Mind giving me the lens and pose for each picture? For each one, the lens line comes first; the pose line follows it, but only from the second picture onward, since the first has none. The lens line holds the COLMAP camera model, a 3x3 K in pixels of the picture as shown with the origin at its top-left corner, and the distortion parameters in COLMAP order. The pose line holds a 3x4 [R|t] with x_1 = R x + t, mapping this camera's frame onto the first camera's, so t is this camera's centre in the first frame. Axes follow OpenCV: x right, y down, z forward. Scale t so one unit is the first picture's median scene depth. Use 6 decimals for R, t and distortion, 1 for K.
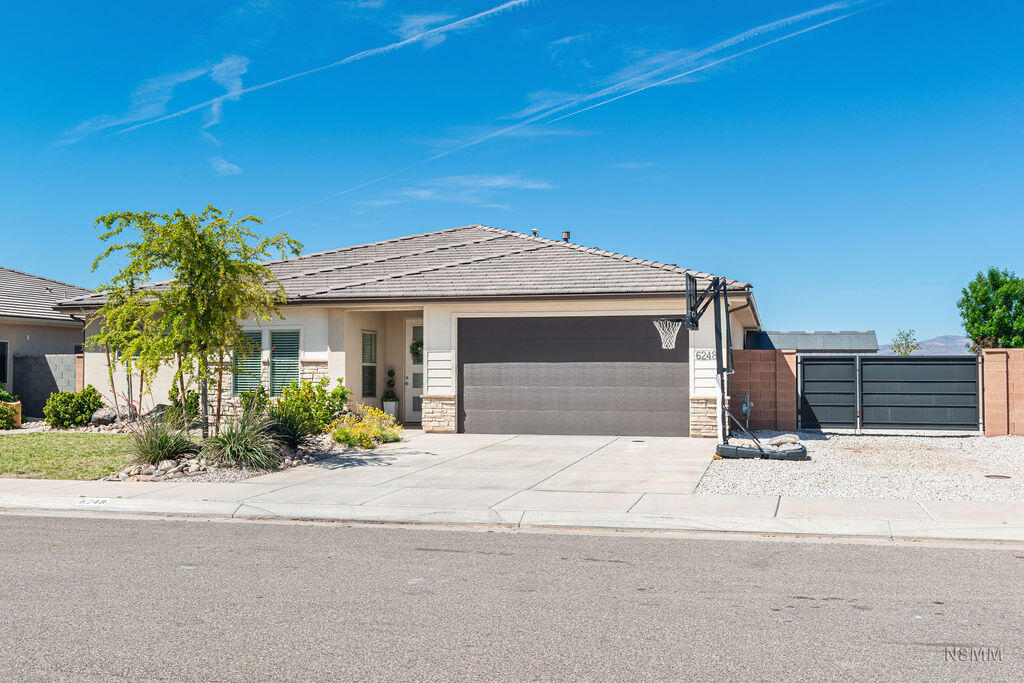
lens RADIAL K [[983.0, 0, 511.1], [0, 983.0, 345.3], [0, 0, 1]] dist [0.018641, 0.000000]
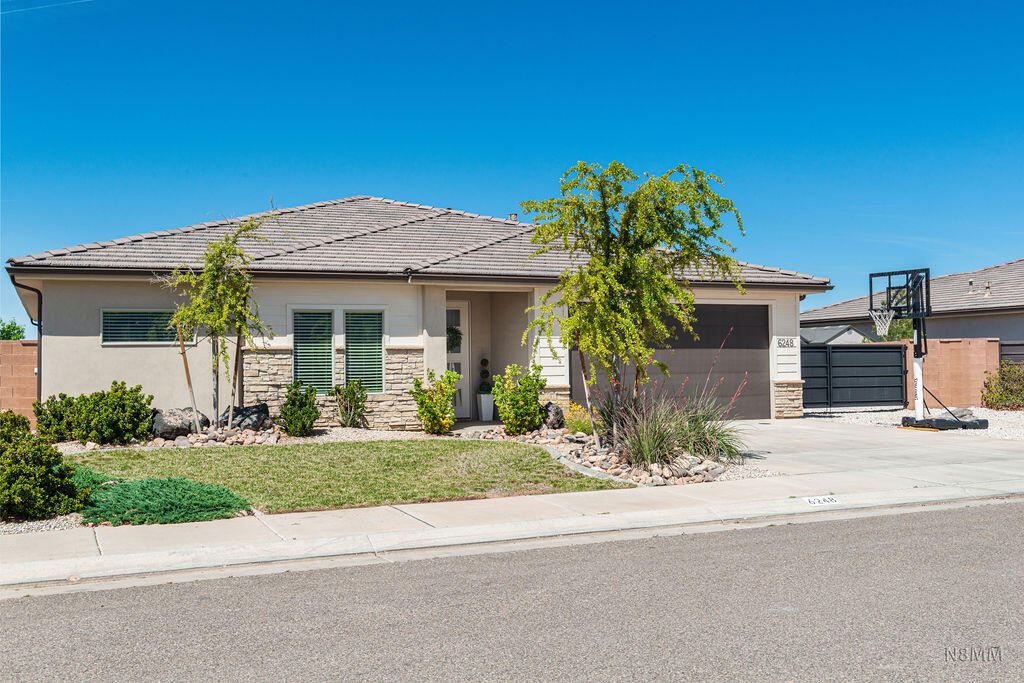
lens RADIAL K [[1062.6, 0, 512.3], [0, 1062.6, 340.2], [0, 0, 1]] dist [-0.005719, 0.000000]
pose [[0.775619, 0.007194, 0.631161, -0.700929], [-0.008458, 0.999964, -0.001004, 0.009546], [-0.631145, -0.004559, 0.775652, 0.246780]]
